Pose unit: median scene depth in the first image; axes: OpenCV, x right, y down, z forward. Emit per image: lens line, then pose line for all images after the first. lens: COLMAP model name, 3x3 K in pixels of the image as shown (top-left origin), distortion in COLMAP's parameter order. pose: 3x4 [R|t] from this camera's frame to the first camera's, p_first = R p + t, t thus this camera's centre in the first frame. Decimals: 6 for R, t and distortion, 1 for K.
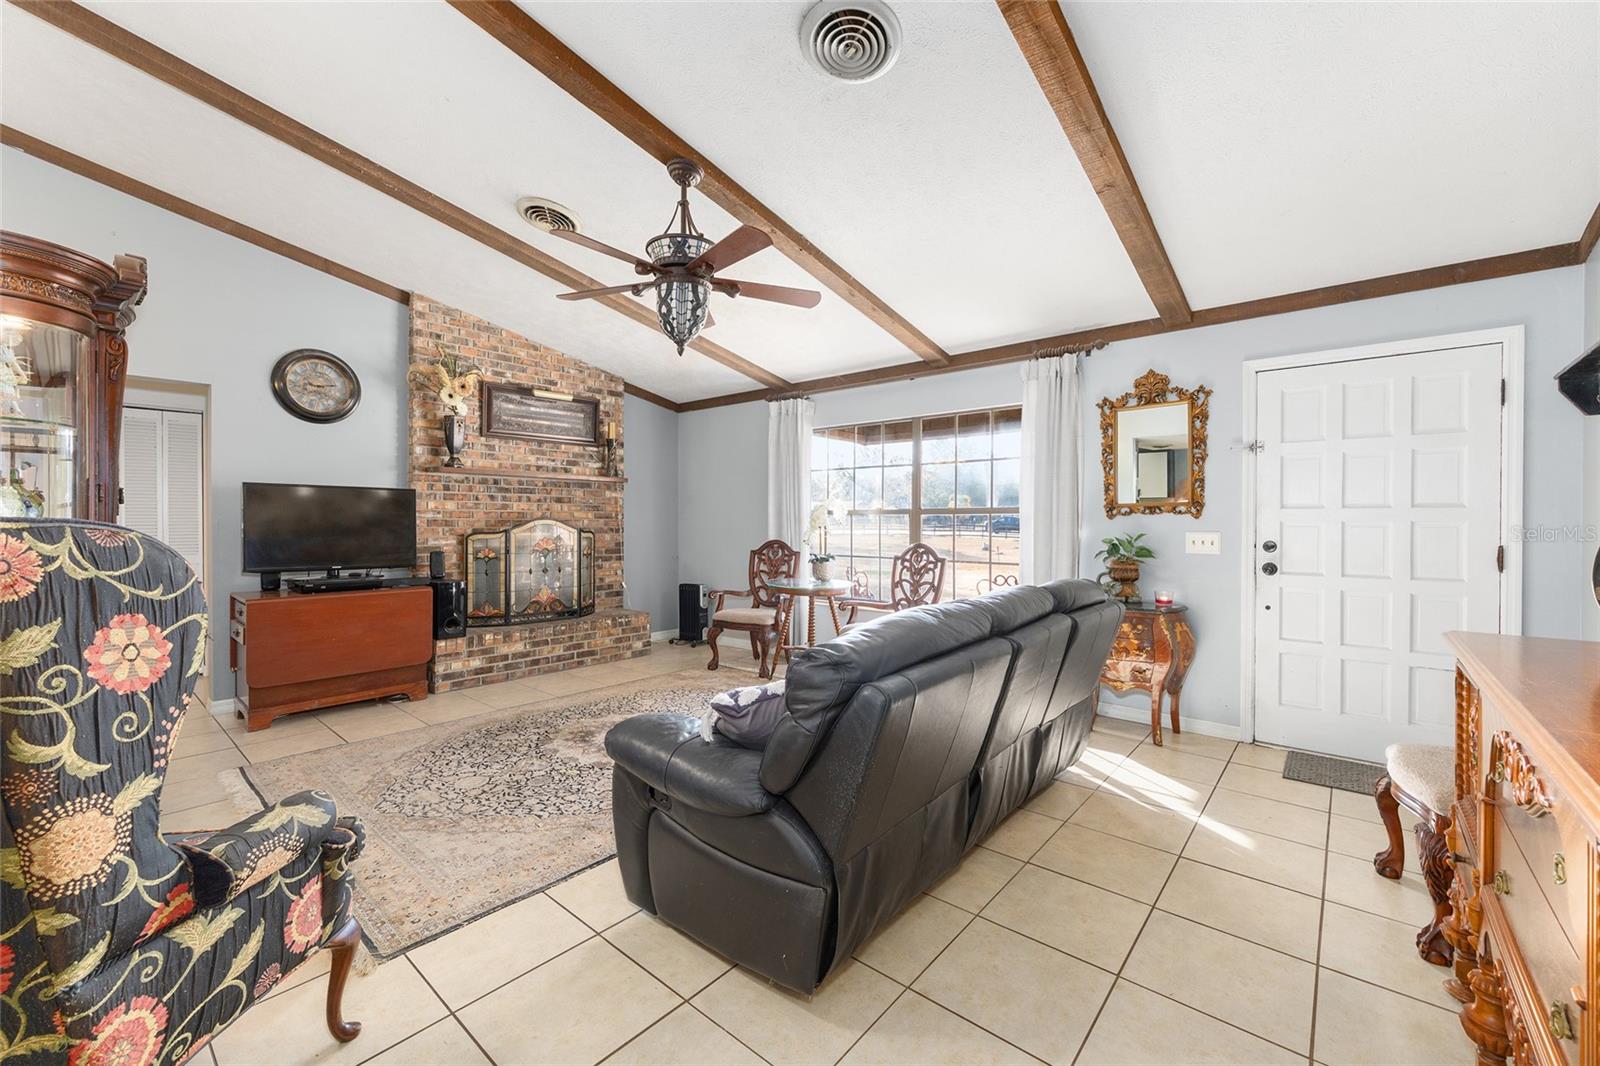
lens RADIAL K [[643.6, 0, 803.6], [0, 643.6, 523.1], [0, 0, 1]] dist [-0.001637, 0.000593]
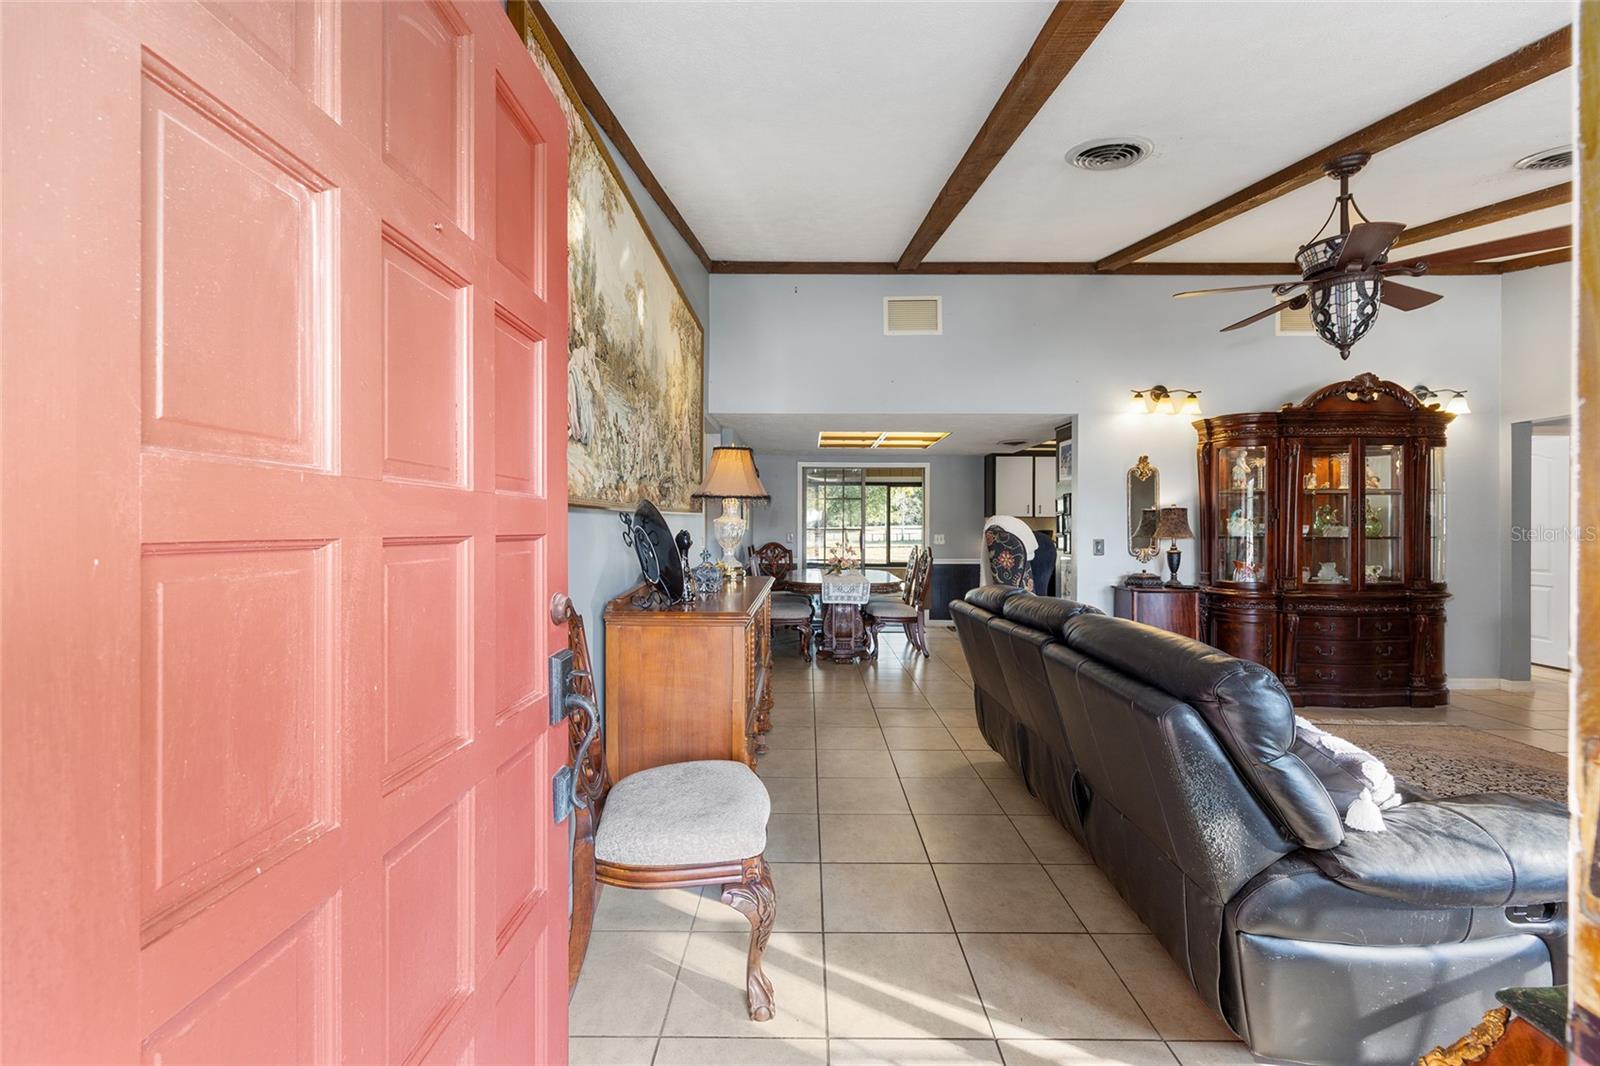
lens RADIAL K [[643.6, 0, 803.6], [0, 643.6, 523.1], [0, 0, 1]] dist [-0.001637, 0.000593]
pose [[-0.763028, -0.008843, -0.646305, 0.768913], [-0.007085, 0.999961, -0.005318, -0.006360], [0.646327, 0.000522, -0.763060, 0.905401]]
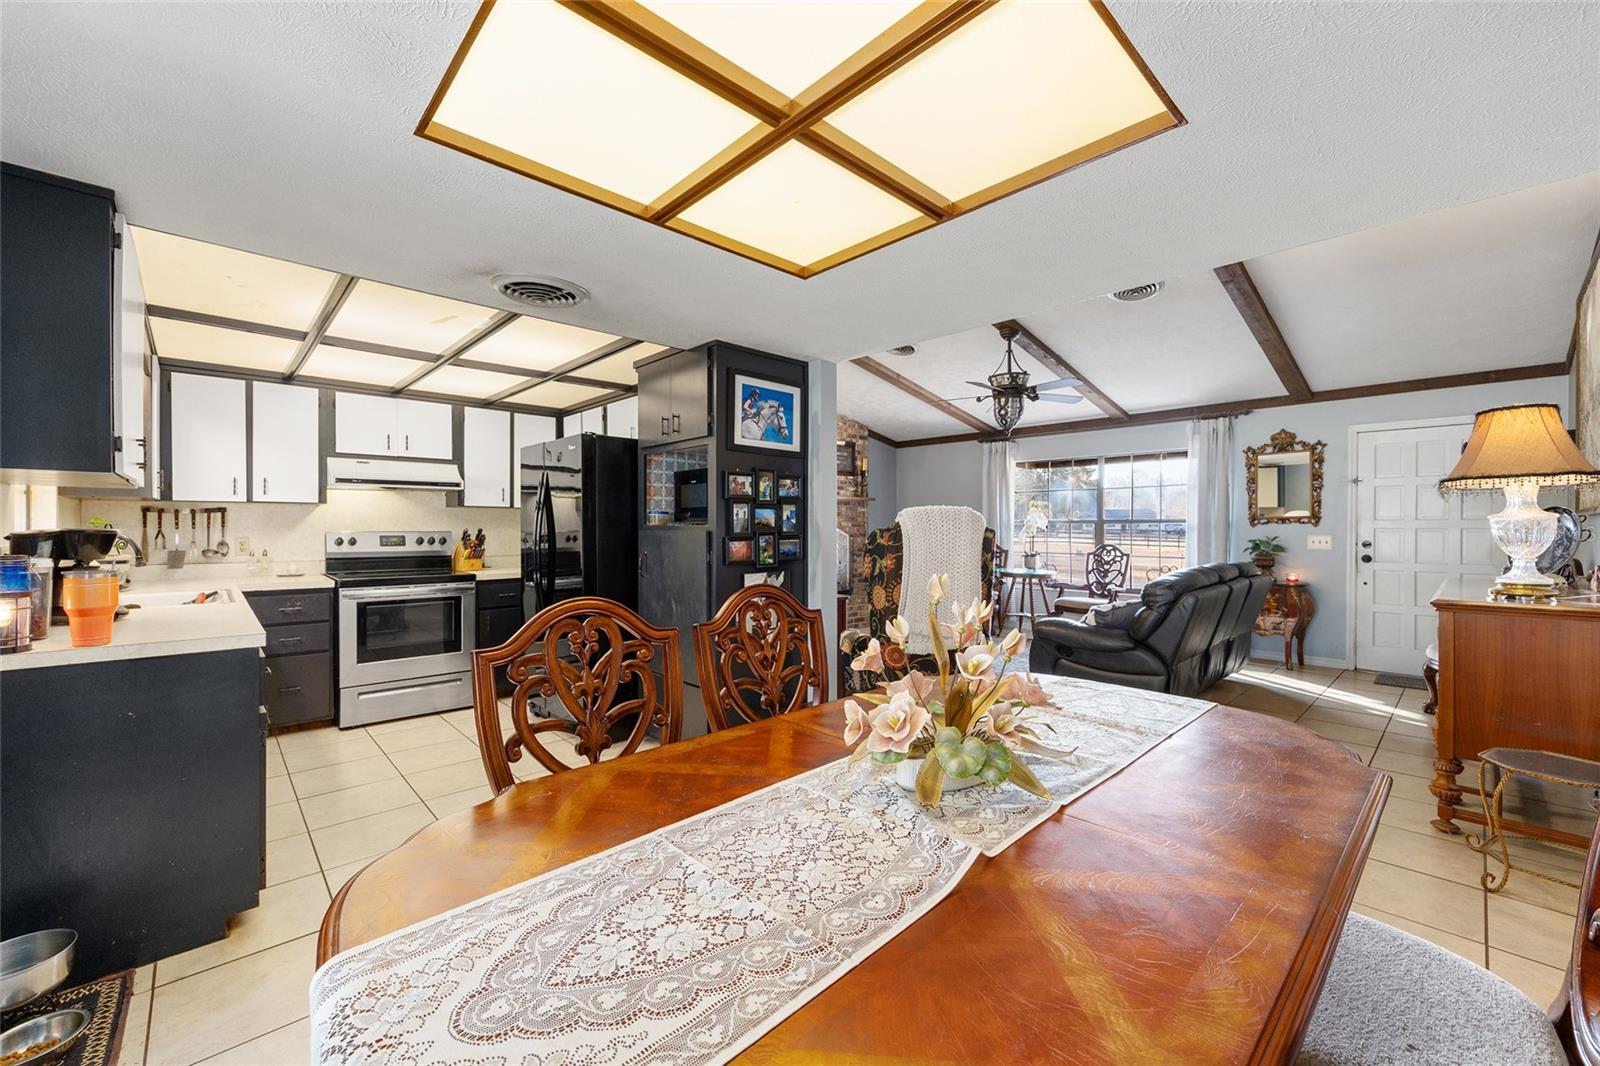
lens RADIAL K [[641.3, 0, 803.1], [0, 641.3, 530.7], [0, 0, 1]] dist [-0.002190, 0.000734]
pose [[0.994284, -0.000627, -0.106762, -0.415358], [0.000766, 0.999999, 0.001255, -0.000222], [0.106761, -0.001329, 0.994284, -0.611796]]
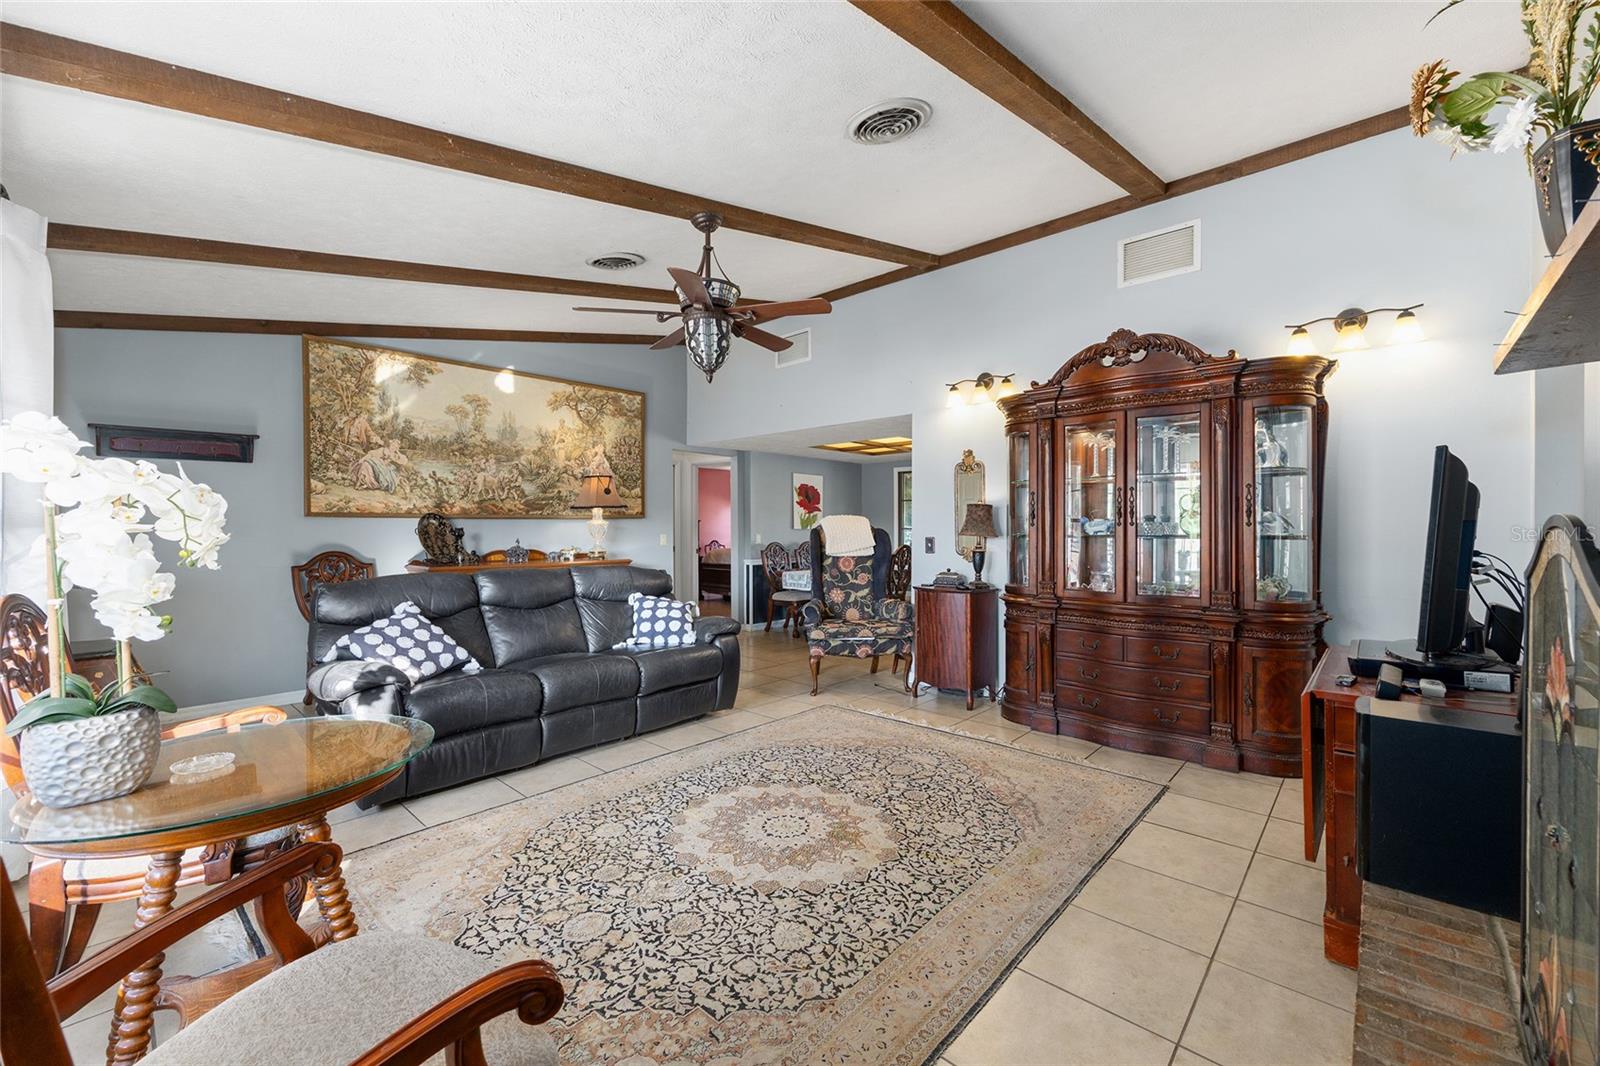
lens RADIAL K [[643.6, 0, 803.6], [0, 643.6, 523.1], [0, 0, 1]] dist [-0.001637, 0.000593]
pose [[-0.999475, -0.002614, 0.032290, -0.293450], [-0.002755, 0.999987, -0.004308, -0.006398], [-0.032278, -0.004395, -0.999469, 1.592480]]
